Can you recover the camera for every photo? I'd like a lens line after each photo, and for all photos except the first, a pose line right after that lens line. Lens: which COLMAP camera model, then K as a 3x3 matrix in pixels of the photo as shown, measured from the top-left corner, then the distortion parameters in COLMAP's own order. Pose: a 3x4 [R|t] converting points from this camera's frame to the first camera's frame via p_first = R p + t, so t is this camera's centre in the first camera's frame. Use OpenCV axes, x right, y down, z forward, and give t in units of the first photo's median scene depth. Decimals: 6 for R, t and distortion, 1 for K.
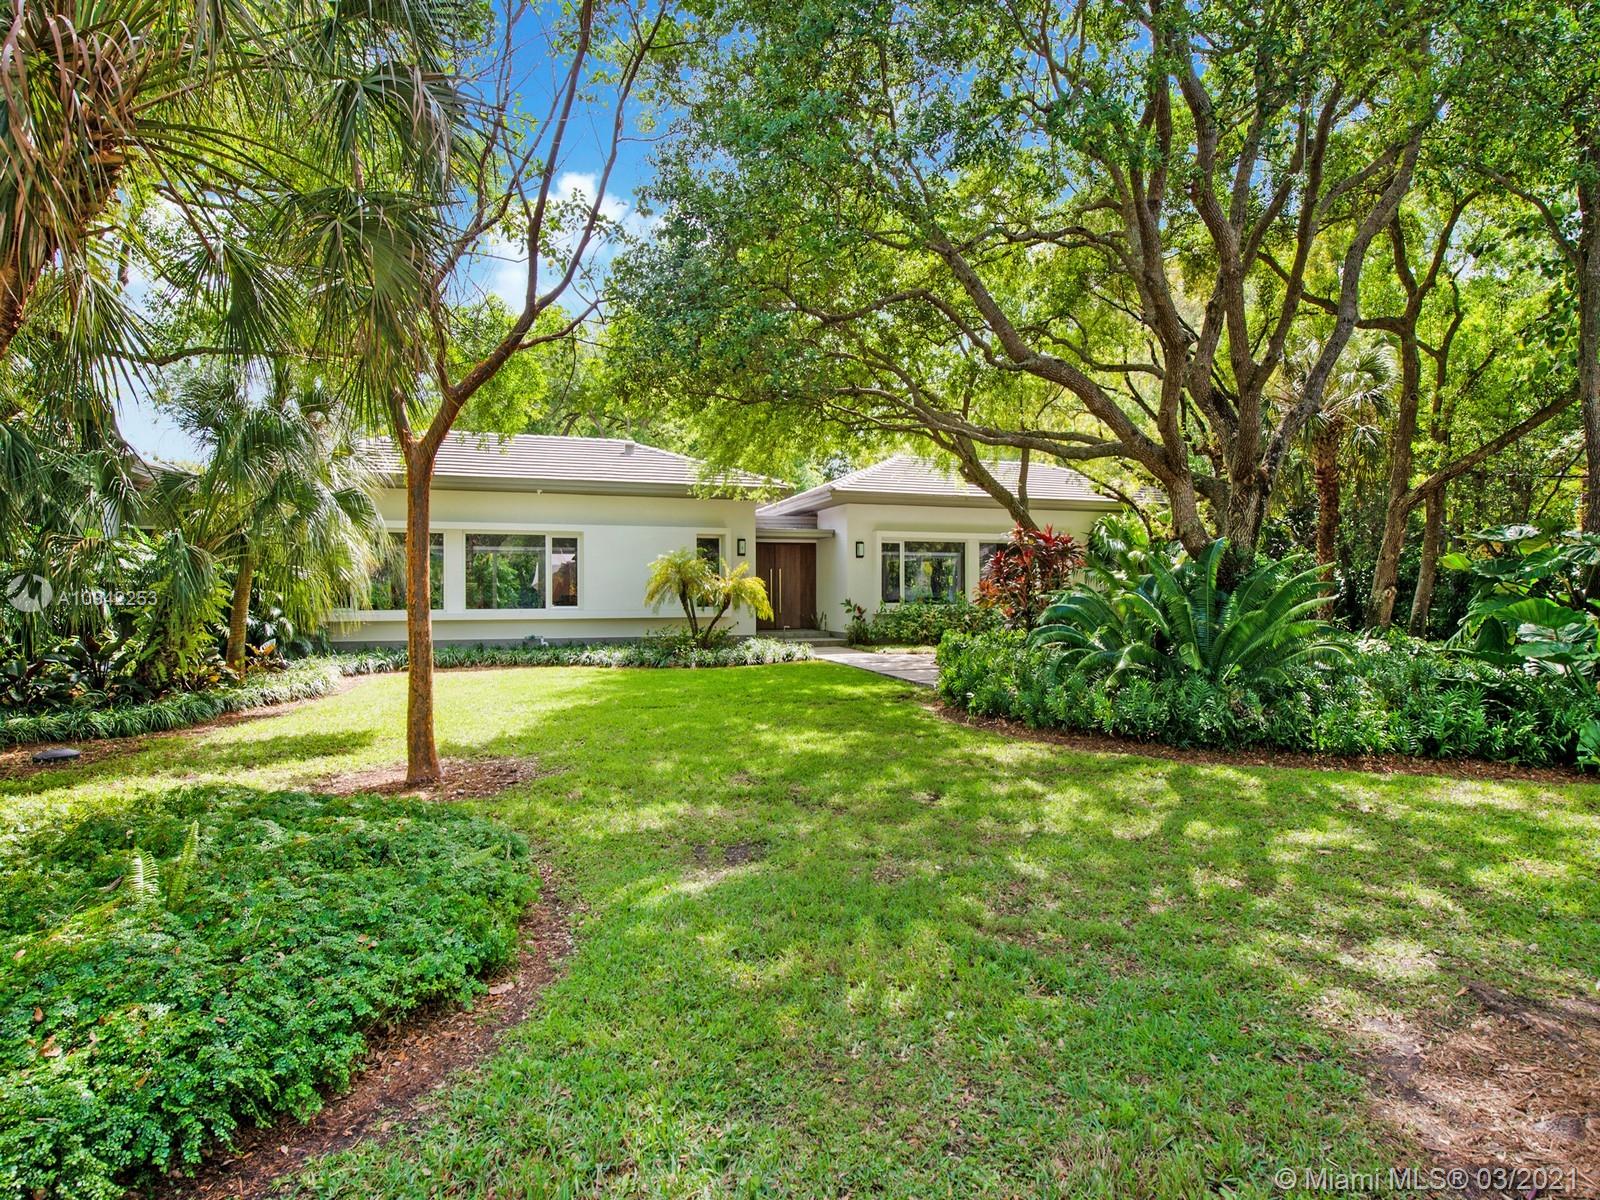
lens RADIAL K [[799.7, 0, 800.0], [0, 799.7, 600.0], [0, 0, 1]] dist [-0.000230, -0.000038]
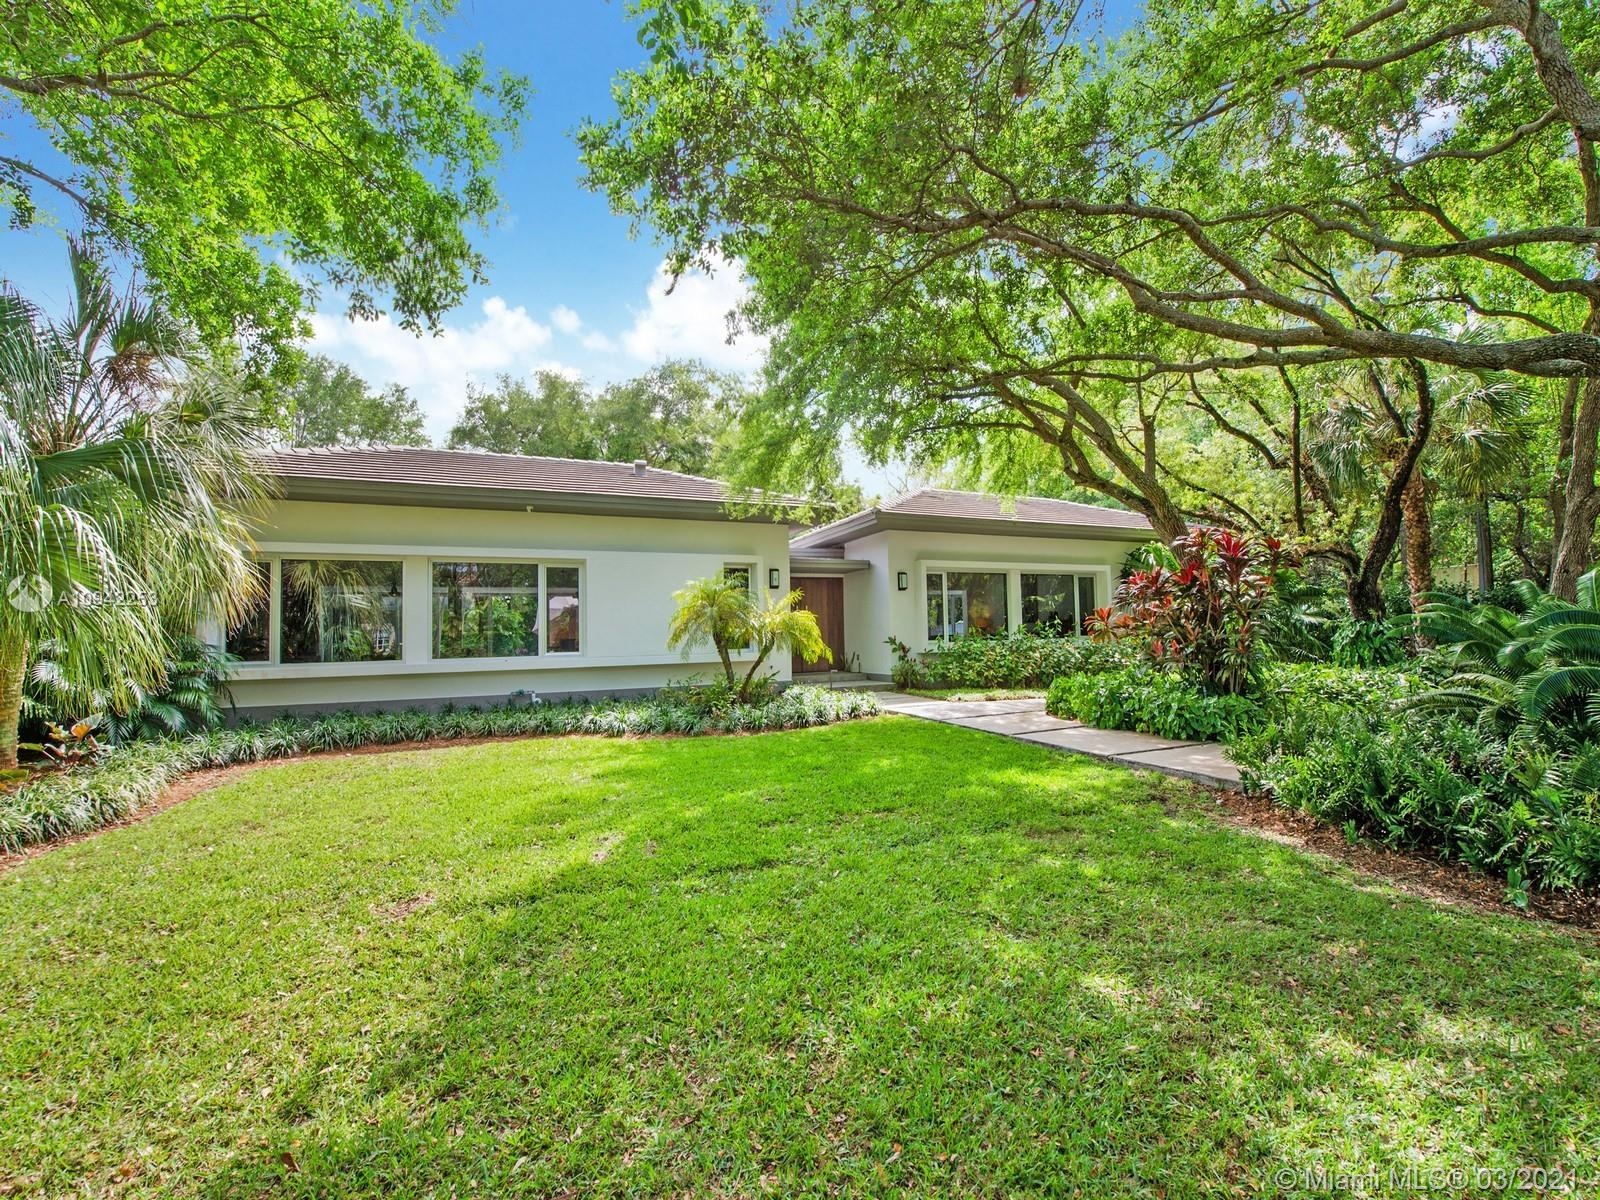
lens RADIAL K [[647.5, 0, 800.0], [0, 647.5, 600.0], [0, 0, 1]] dist [0.000311, -0.000004]
pose [[0.998502, -0.018752, 0.051401, -0.093358], [0.022086, 0.997636, -0.065078, 0.003147], [-0.050060, 0.066115, 0.996555, 0.354031]]
